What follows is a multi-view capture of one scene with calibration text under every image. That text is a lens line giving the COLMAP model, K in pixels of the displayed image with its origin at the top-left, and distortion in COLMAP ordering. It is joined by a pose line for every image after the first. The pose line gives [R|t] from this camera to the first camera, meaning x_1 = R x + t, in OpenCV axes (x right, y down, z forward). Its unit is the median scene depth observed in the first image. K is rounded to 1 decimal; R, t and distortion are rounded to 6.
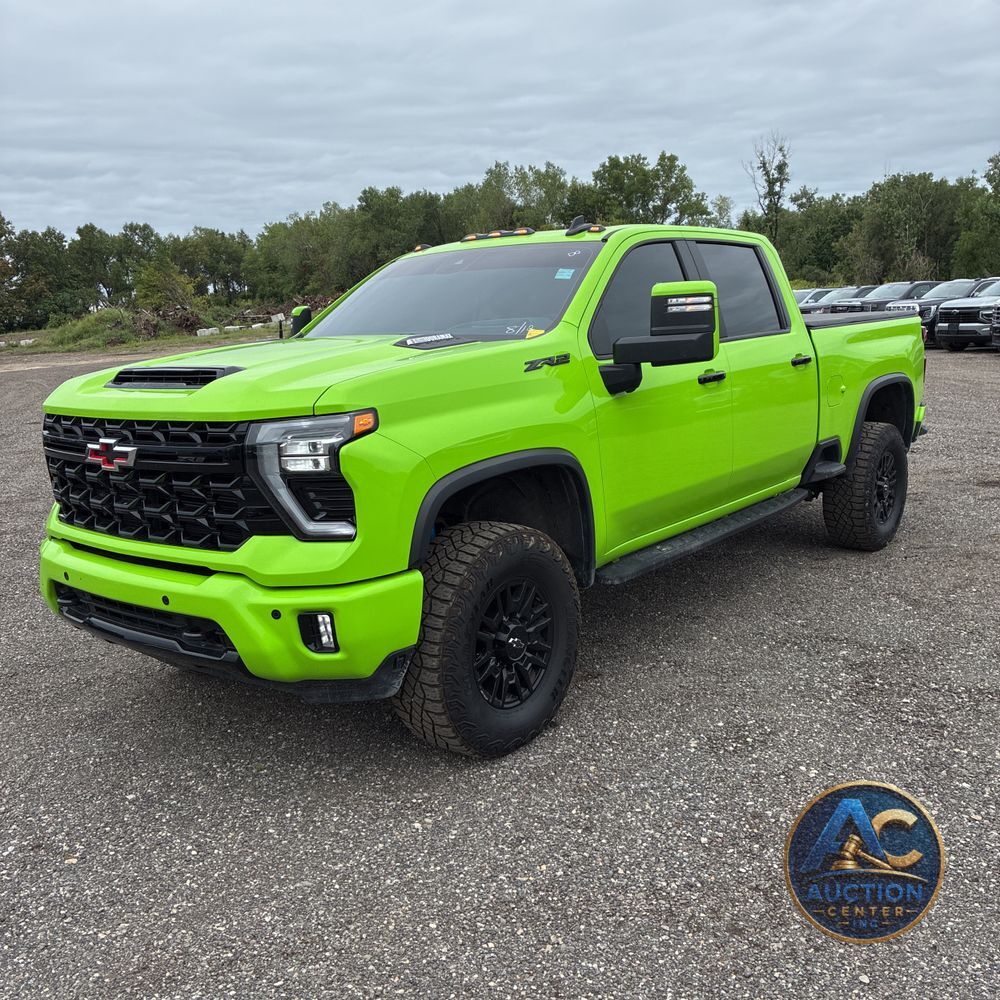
lens RADIAL K [[999.4, 0, 500.0], [0, 999.4, 500.0], [0, 0, 1]] dist [0.006434, 0.038407]
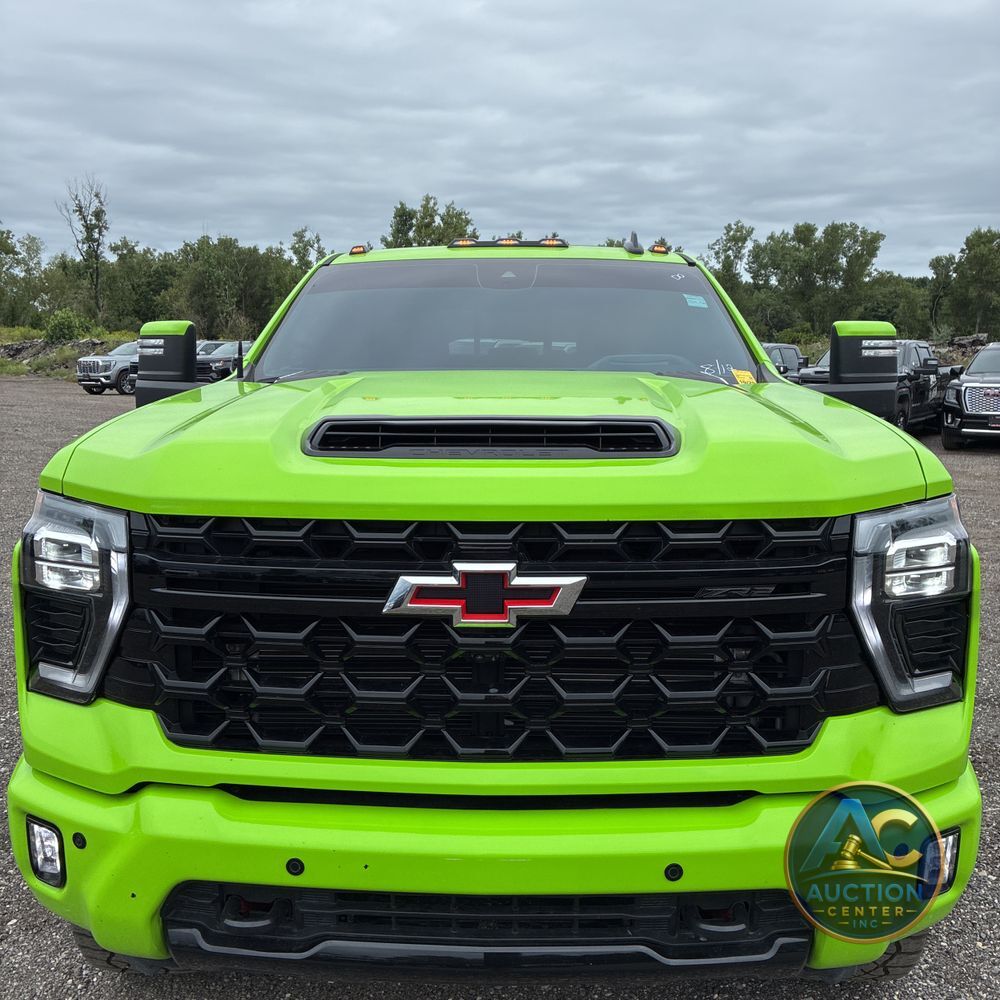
lens RADIAL K [[1006.8, 0, 498.1], [0, 1006.8, 487.4], [0, 0, 1]] dist [0.052065, -0.028561]
pose [[0.798964, -0.033460, 0.600448, -0.564349], [0.072826, 0.996486, -0.041374, -0.063872], [-0.596953, 0.076784, 0.798593, 0.497619]]
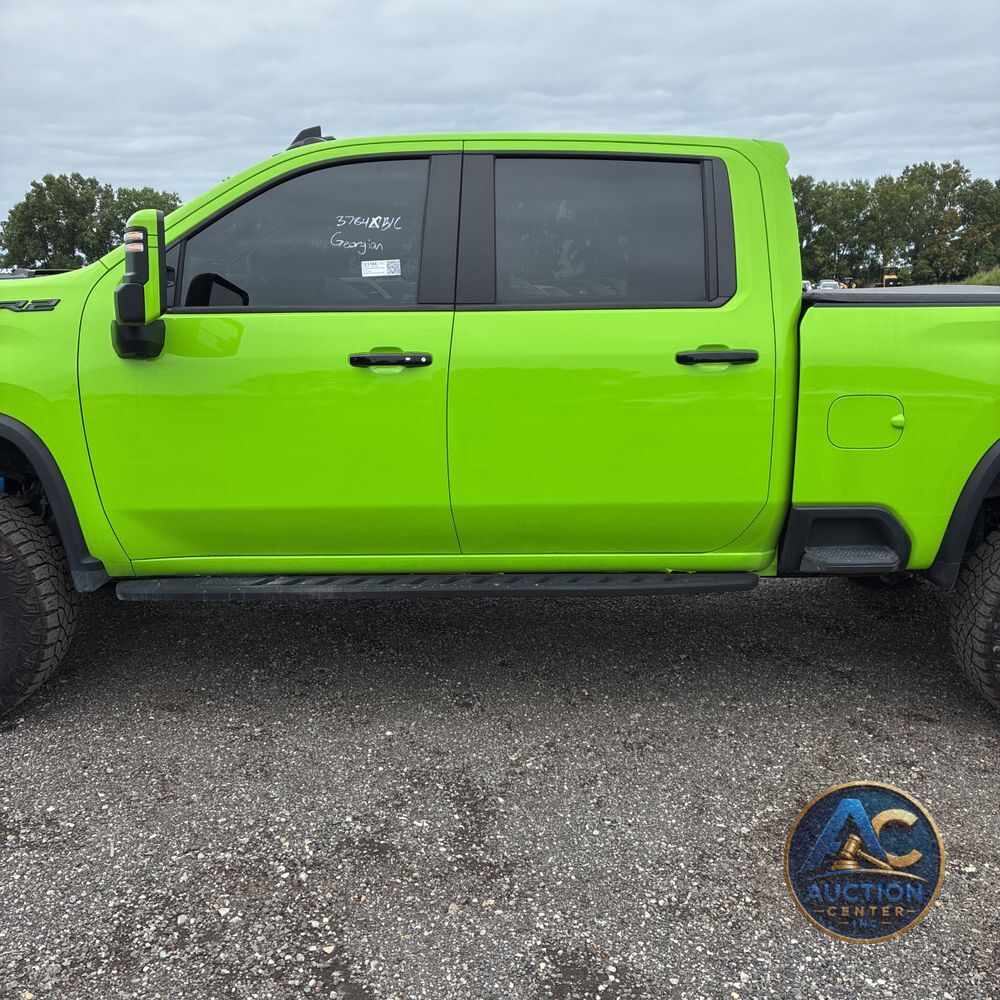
lens RADIAL K [[975.8, 0, 501.2], [0, 975.8, 487.8], [0, 0, 1]] dist [0.018736, 0.004498]
pose [[0.641345, 0.201413, -0.740344, 0.876885], [-0.173001, 0.978042, 0.116212, -0.146130], [0.747494, 0.053548, 0.662107, 0.717984]]
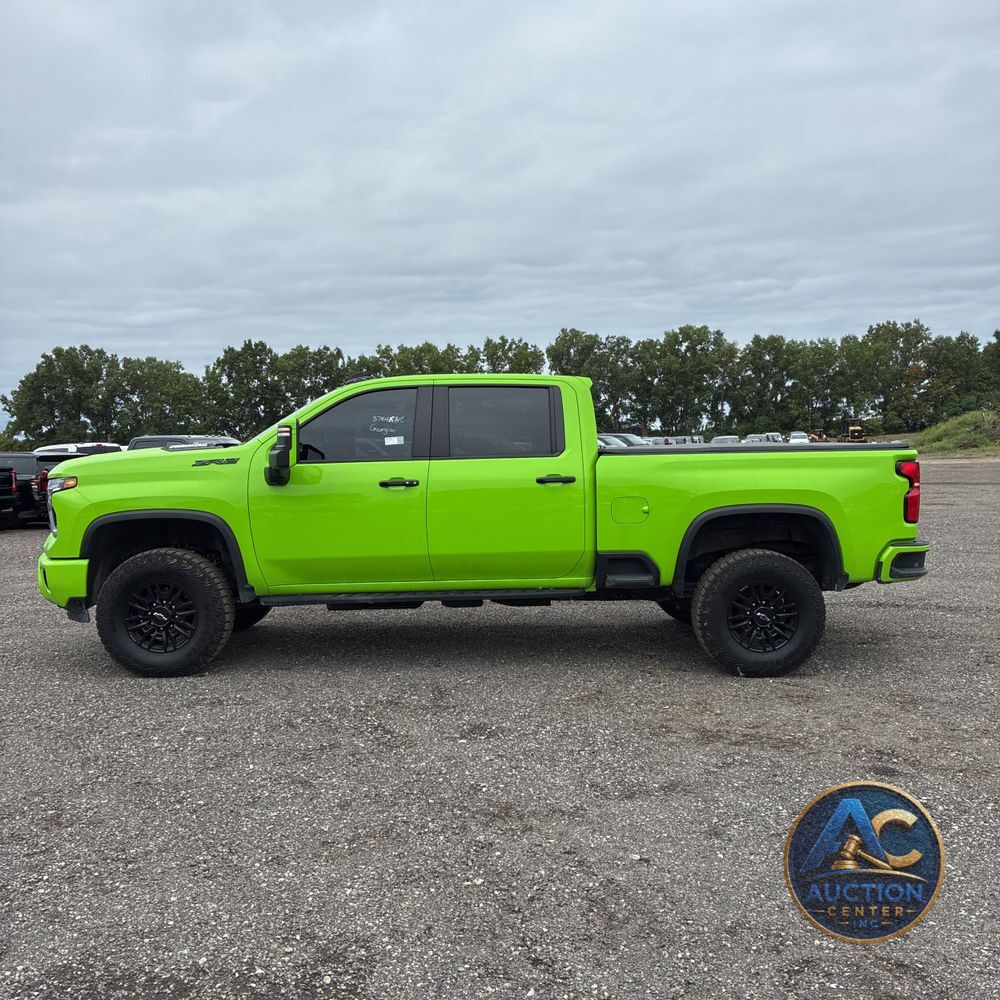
lens RADIAL K [[1017.0, 0, 496.7], [0, 1017.0, 478.5], [0, 0, 1]] dist [0.030768, -0.004184]
pose [[0.644881, 0.064577, -0.761550, 1.599641], [-0.156398, 0.986489, -0.048786, -0.092624], [0.748110, 0.150566, 0.646268, 0.200832]]
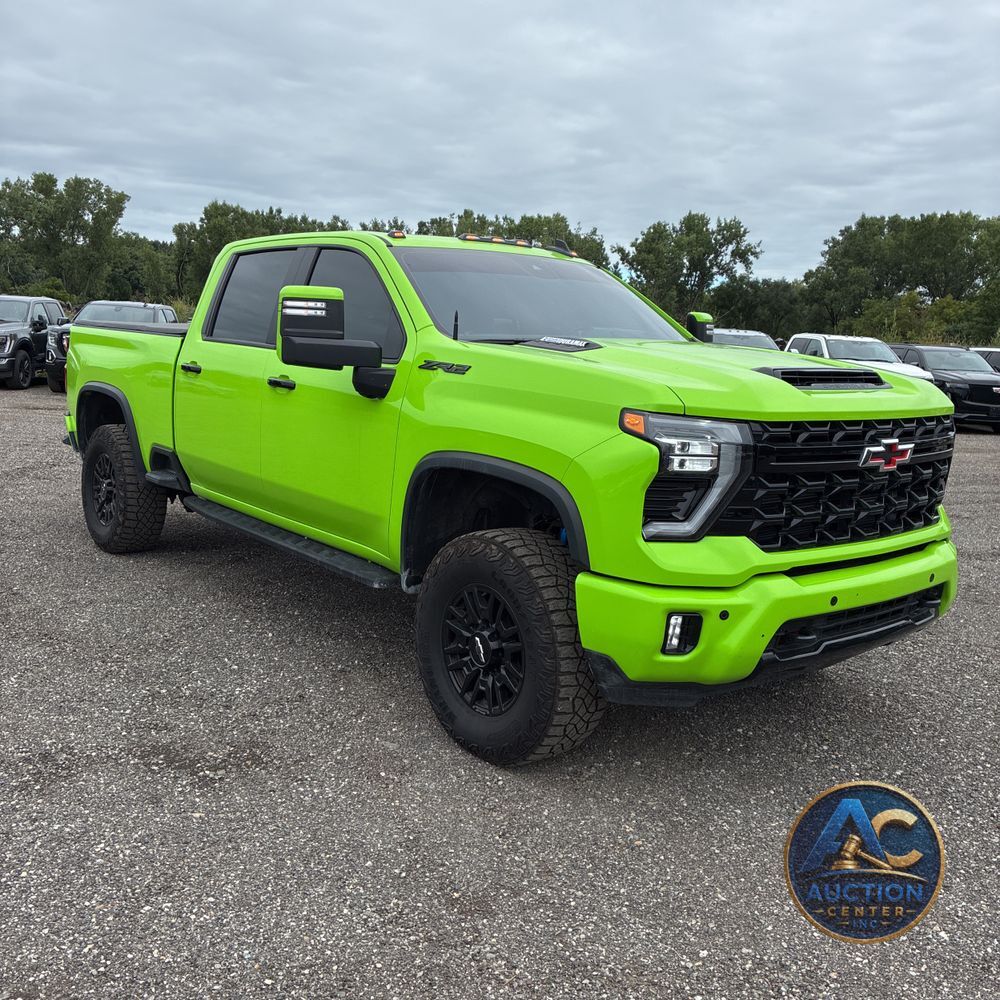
lens RADIAL K [[975.8, 0, 501.2], [0, 975.8, 487.8], [0, 0, 1]] dist [0.018736, 0.004498]
pose [[0.239461, -0.103341, 0.965391, -1.183311], [0.126541, 0.989160, 0.074498, -0.111359], [-0.962624, 0.104322, 0.249942, 0.939539]]
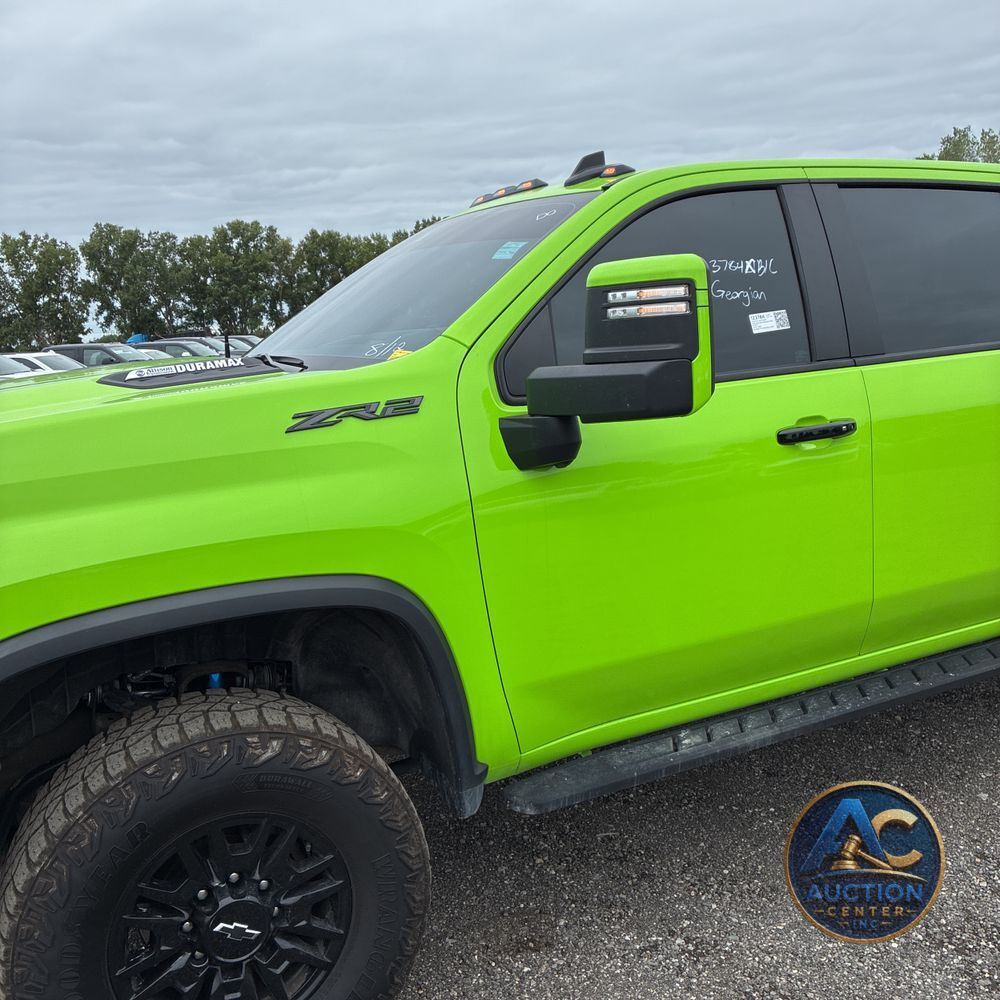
lens RADIAL K [[999.4, 0, 500.0], [0, 999.4, 500.0], [0, 0, 1]] dist [0.006434, 0.038407]
pose [[0.913208, 0.061432, -0.402837, 0.316903], [-0.057549, 0.998106, 0.021749, -0.100347], [0.403410, 0.003322, 0.915013, 0.496753]]
